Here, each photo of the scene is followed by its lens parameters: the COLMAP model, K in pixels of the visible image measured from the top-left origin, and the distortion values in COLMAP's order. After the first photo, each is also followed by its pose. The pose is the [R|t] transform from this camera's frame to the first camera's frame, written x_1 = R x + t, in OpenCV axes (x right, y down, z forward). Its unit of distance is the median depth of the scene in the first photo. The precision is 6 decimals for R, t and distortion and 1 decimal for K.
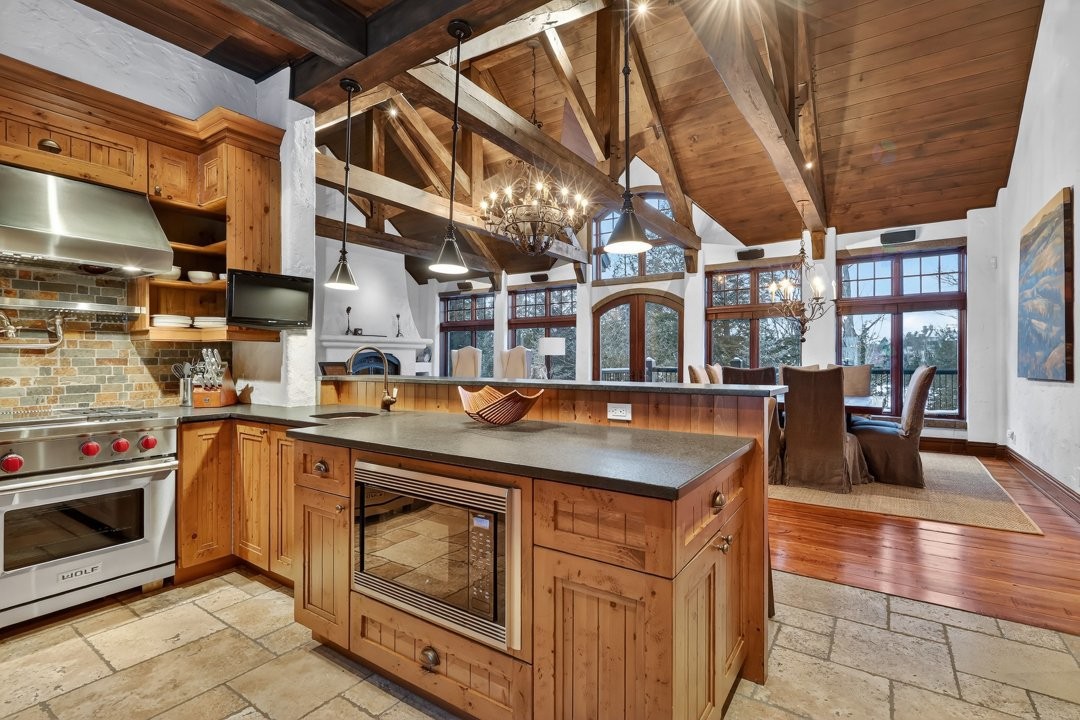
lens RADIAL K [[503.3, 0, 540.0], [0, 503.3, 360.0], [0, 0, 1]] dist [-0.000041, 0.000107]
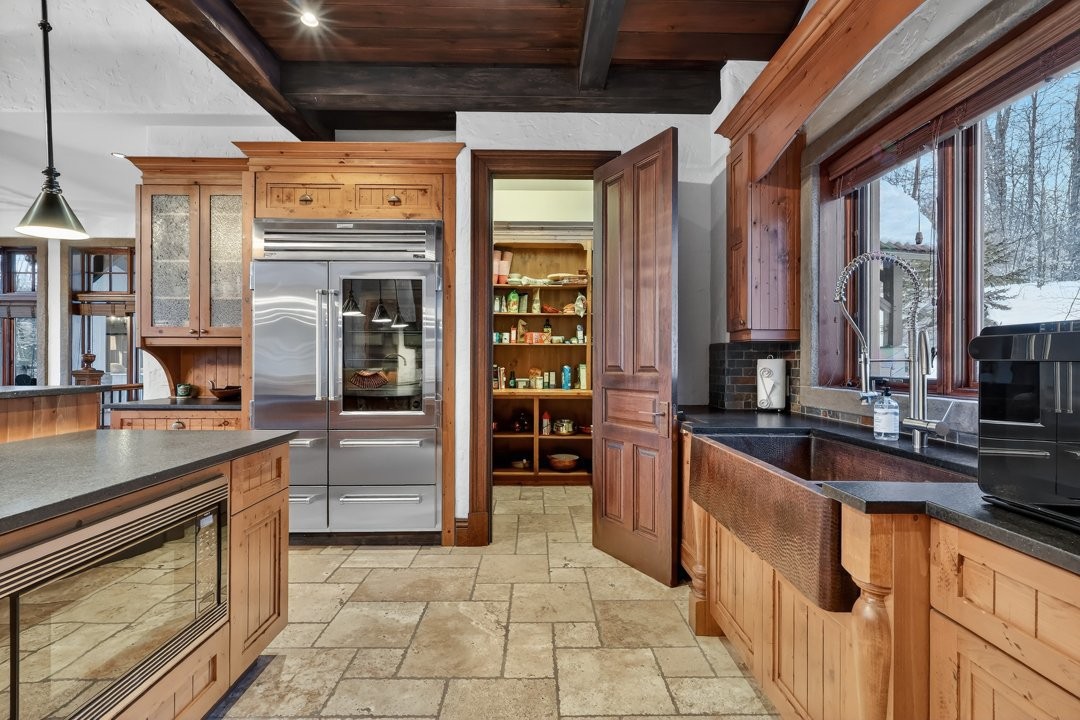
lens RADIAL K [[503.3, 0, 540.0], [0, 503.3, 360.0], [0, 0, 1]] dist [-0.000041, 0.000107]
pose [[-0.568695, -0.002027, 0.822546, -1.021190], [-0.003591, 0.999994, -0.000018, -0.003267], [-0.822540, -0.002964, -0.568699, 0.784749]]
